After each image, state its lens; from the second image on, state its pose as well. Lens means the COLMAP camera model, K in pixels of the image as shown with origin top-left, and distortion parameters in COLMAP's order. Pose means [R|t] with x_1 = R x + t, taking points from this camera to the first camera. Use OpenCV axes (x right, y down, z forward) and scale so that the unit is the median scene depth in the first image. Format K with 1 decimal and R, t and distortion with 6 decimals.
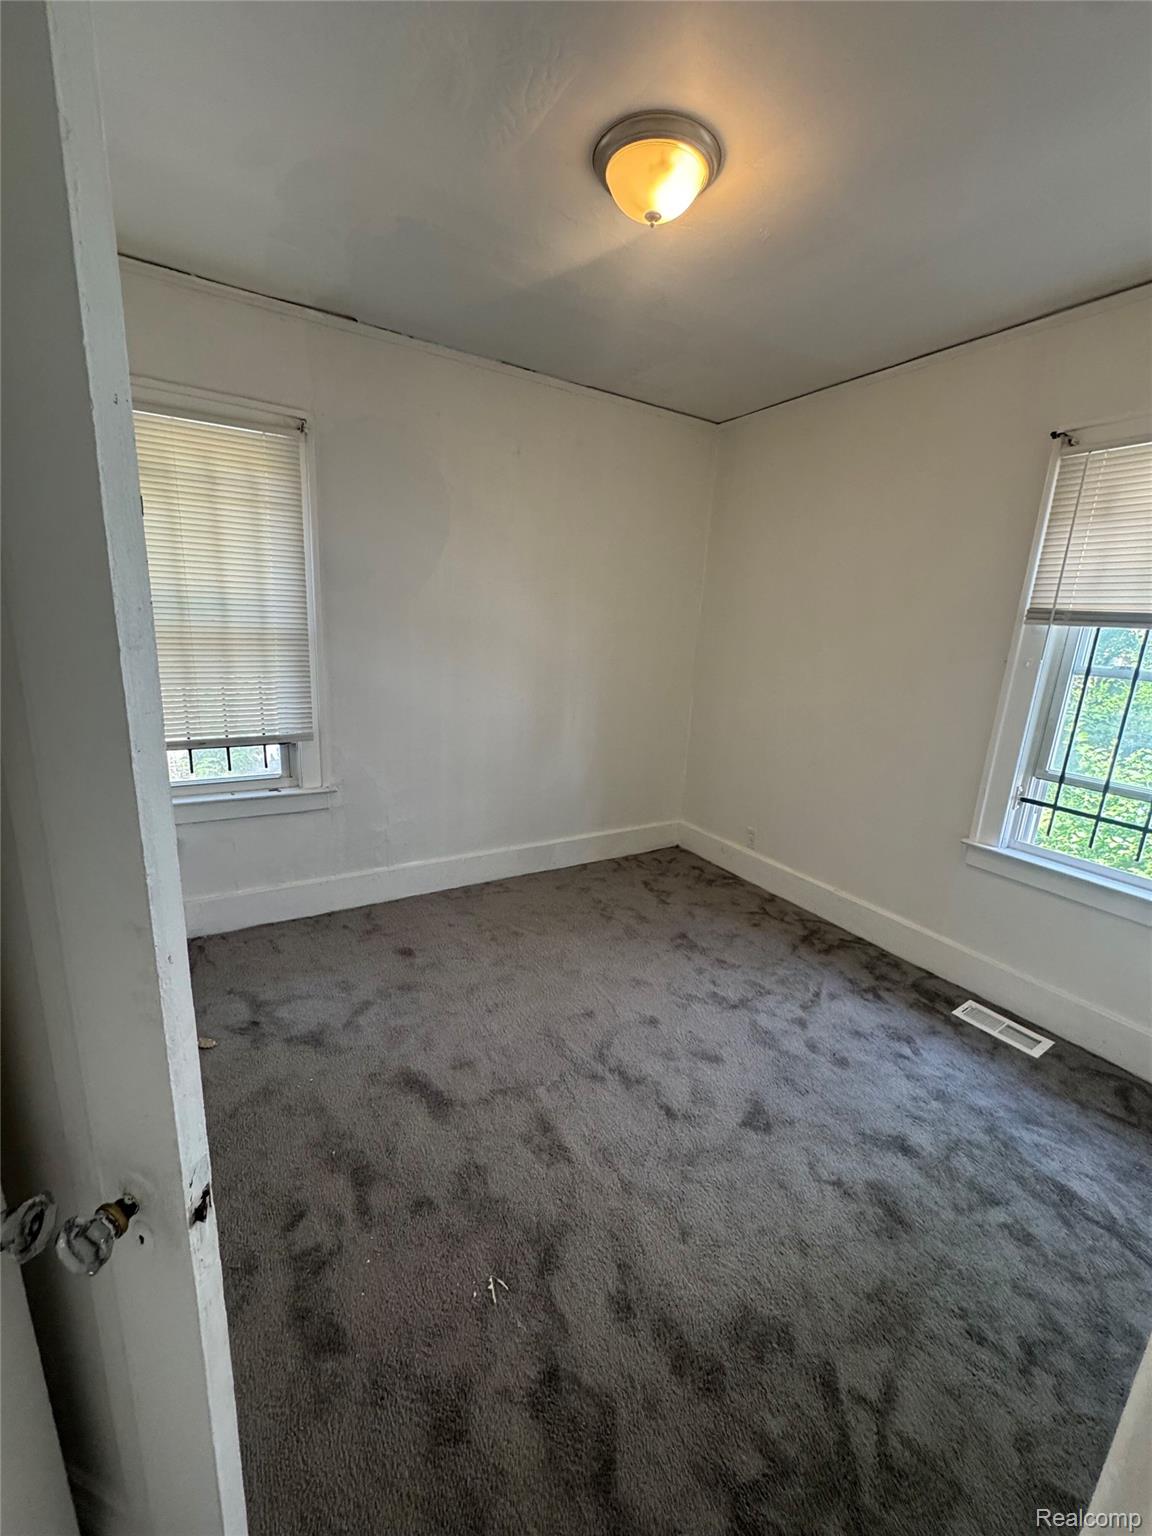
lens RADIAL K [[619.4, 0, 574.0], [0, 619.4, 766.5], [0, 0, 1]] dist [-0.002540, 0.000485]
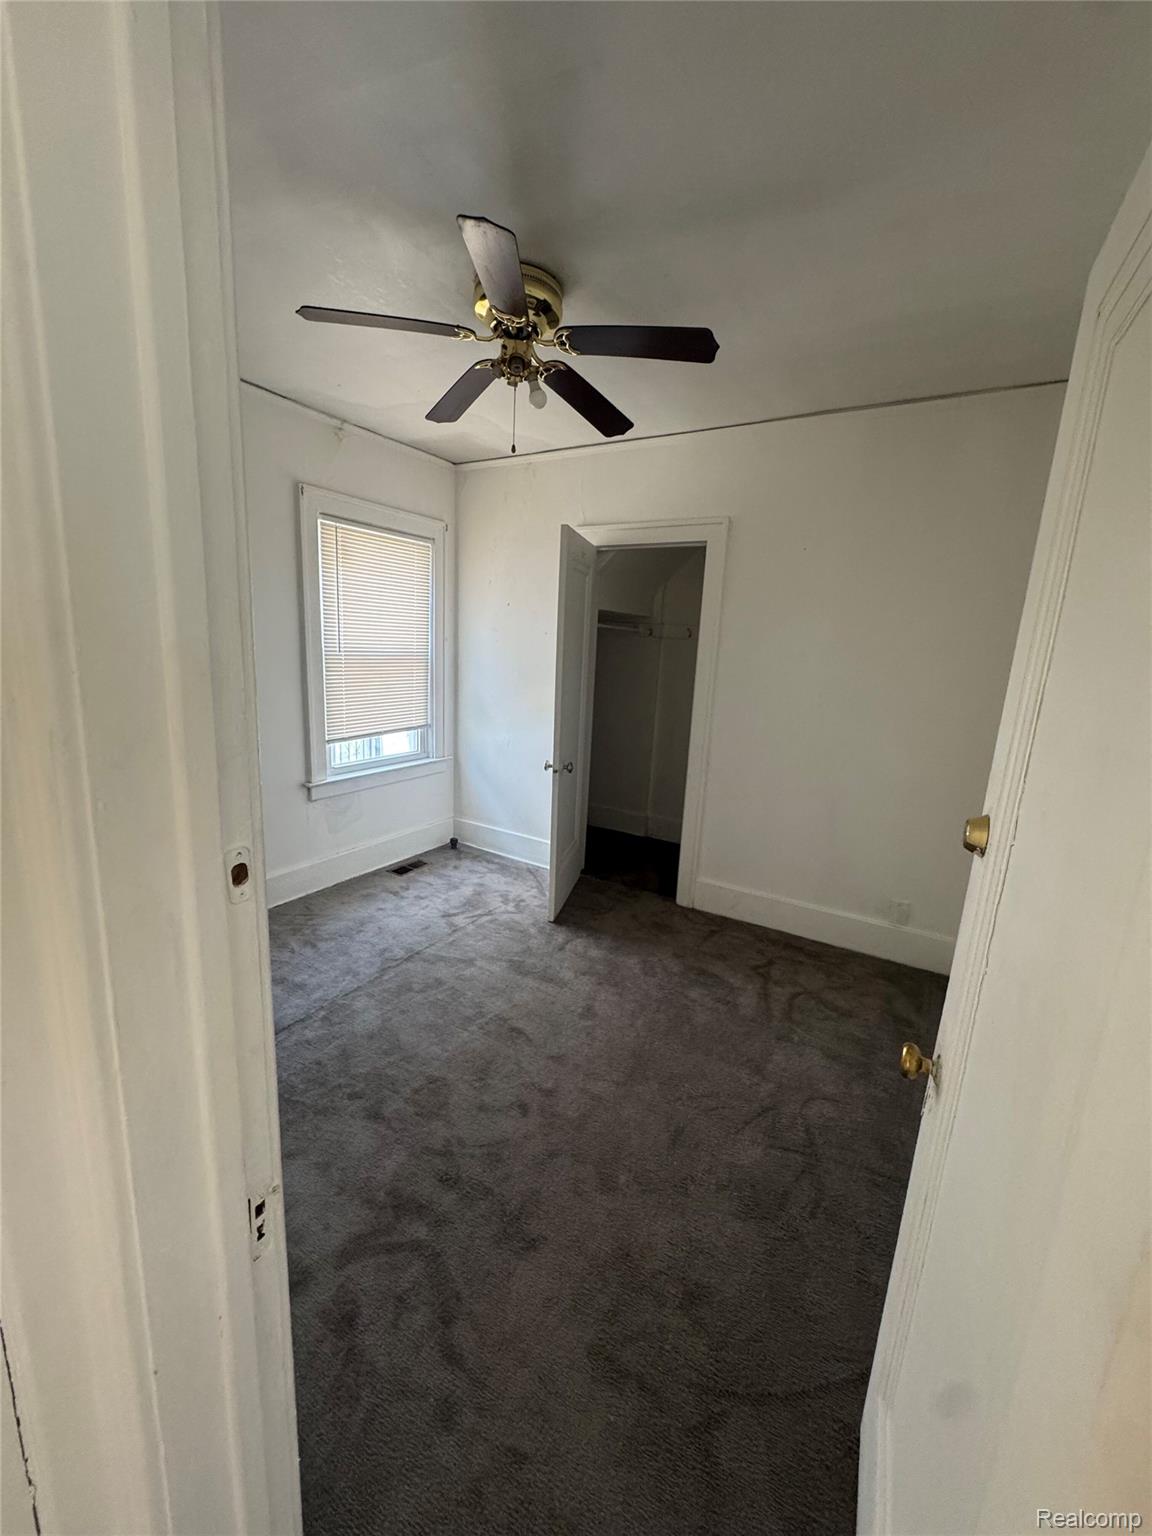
lens RADIAL K [[619.4, 0, 573.9], [0, 619.4, 771.0], [0, 0, 1]] dist [-0.002540, 0.000485]
pose [[0.890208, -0.097428, 0.445014, -0.871036], [0.095956, 0.995049, 0.025898, 0.067773], [-0.445334, 0.019647, 0.895149, -0.579379]]
